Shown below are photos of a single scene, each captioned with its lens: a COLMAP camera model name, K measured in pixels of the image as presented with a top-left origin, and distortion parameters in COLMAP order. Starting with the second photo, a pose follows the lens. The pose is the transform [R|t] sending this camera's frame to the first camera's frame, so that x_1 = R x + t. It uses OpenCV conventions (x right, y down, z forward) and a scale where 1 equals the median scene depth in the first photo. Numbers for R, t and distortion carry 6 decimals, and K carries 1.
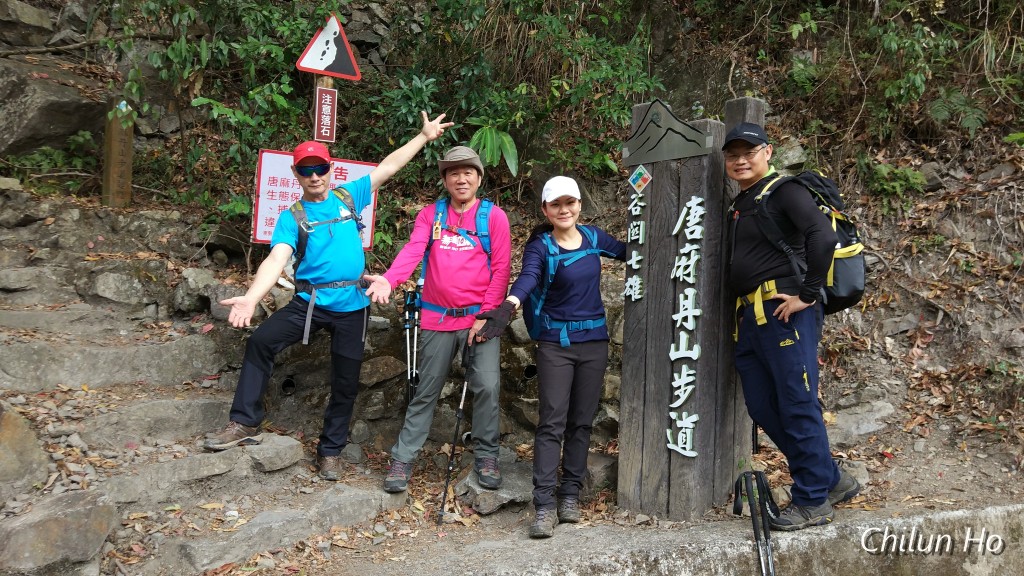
lens RADIAL K [[746.6, 0, 508.3], [0, 746.6, 293.2], [0, 0, 1]] dist [0.078925, -0.087595]
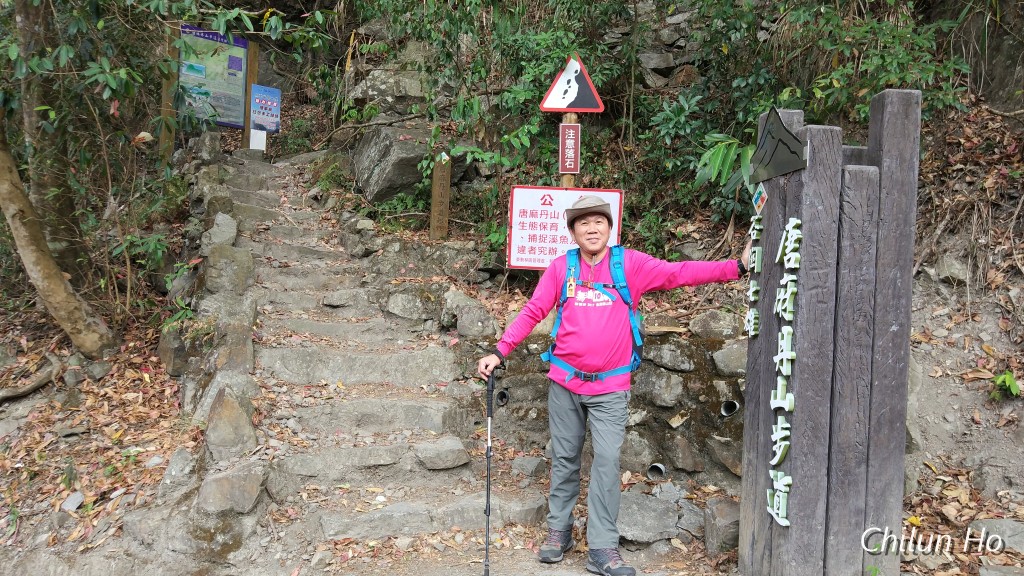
lens RADIAL K [[752.5, 0, 518.3], [0, 752.5, 288.1], [0, 0, 1]] dist [0.092999, -0.096015]
pose [[0.823063, 0.009925, -0.567863, 0.439796], [-0.023388, 0.999591, -0.016428, -0.025909], [0.567468, 0.026802, 0.822959, 0.106286]]
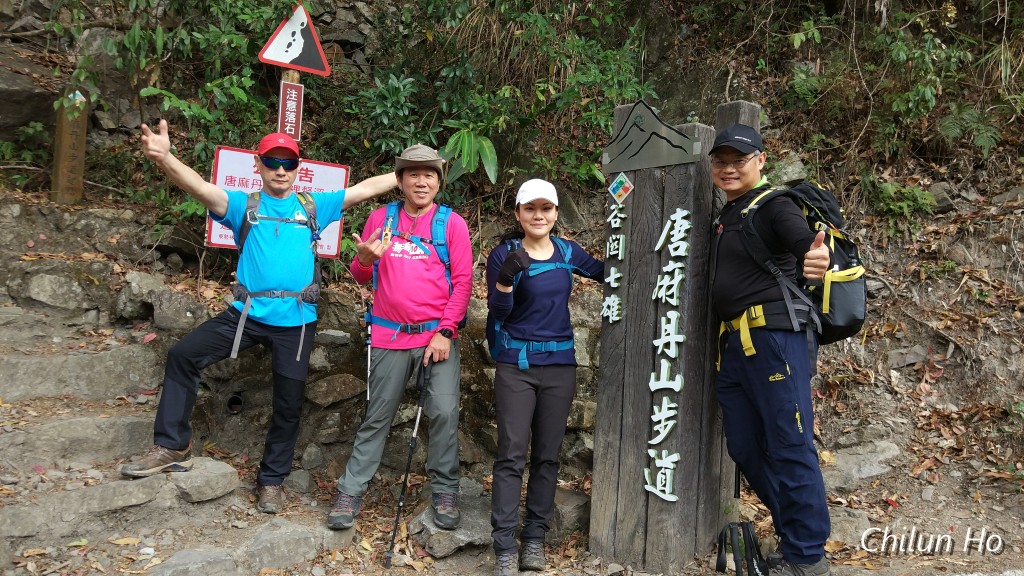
lens RADIAL K [[763.3, 0, 499.6], [0, 763.3, 277.8], [0, 0, 1]] dist [0.093667, -0.104720]
pose [[0.999542, 0.030047, -0.003530, 0.033773], [-0.030158, 0.998839, -0.037553, -0.004633], [0.002398, 0.037642, 0.999288, 0.073941]]
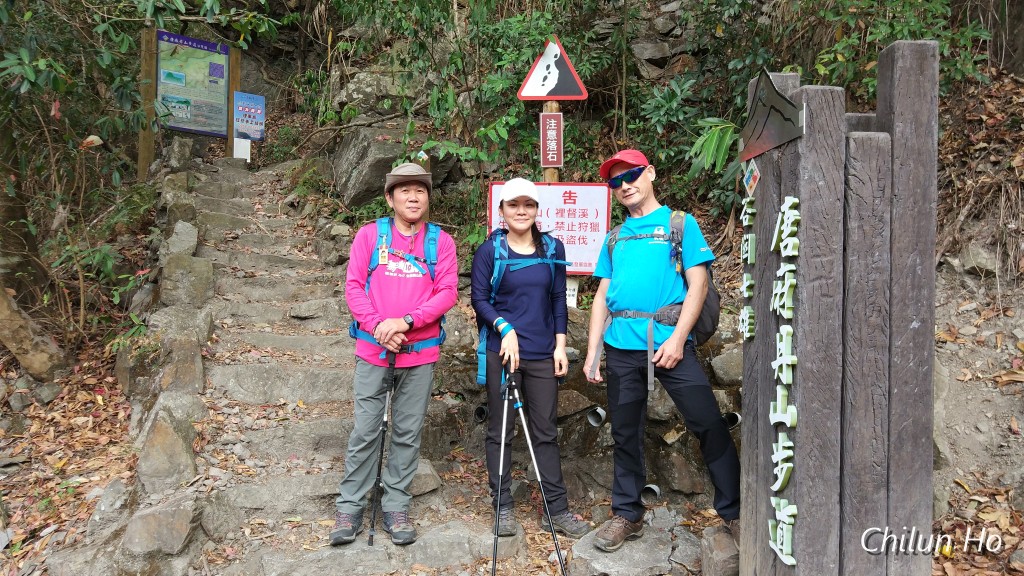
lens RADIAL K [[758.7, 0, 514.3], [0, 758.7, 287.1], [0, 0, 1]] dist [0.094650, -0.092920]
pose [[0.811539, -0.018538, -0.584003, 0.420854], [0.000611, 0.999523, -0.030879, -0.018578], [0.584297, 0.024703, 0.811164, 0.232351]]
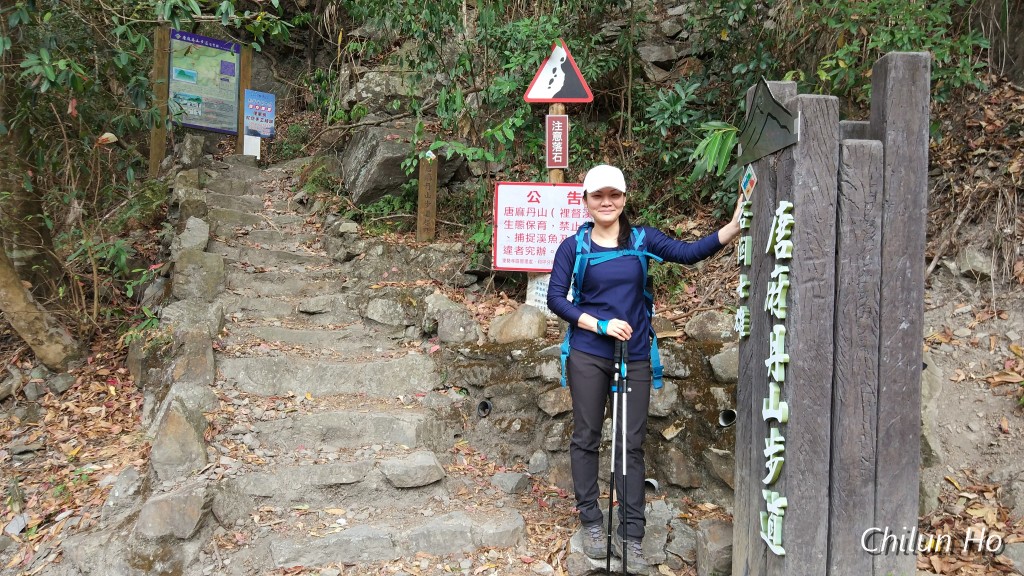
lens RADIAL K [[756.4, 0, 514.2], [0, 756.4, 288.1], [0, 0, 1]] dist [0.106923, -0.113850]
pose [[0.807464, -0.007106, -0.589874, 0.436909], [-0.012011, 0.999522, -0.028483, -0.015880], [0.589795, 0.030084, 0.806993, 0.213773]]
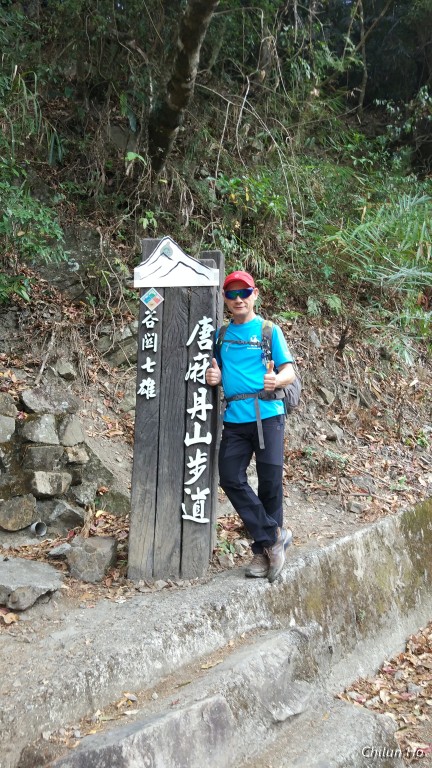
lens RADIAL K [[563.8, 0, 218.4], [0, 563.8, 381.2], [0, 0, 1]] dist [0.107343, -0.115917]
pose [[0.754608, 0.050774, 0.654209, -0.332495], [0.004563, 0.996572, -0.082609, 0.056118], [-0.656160, 0.065322, 0.751789, 0.240107]]
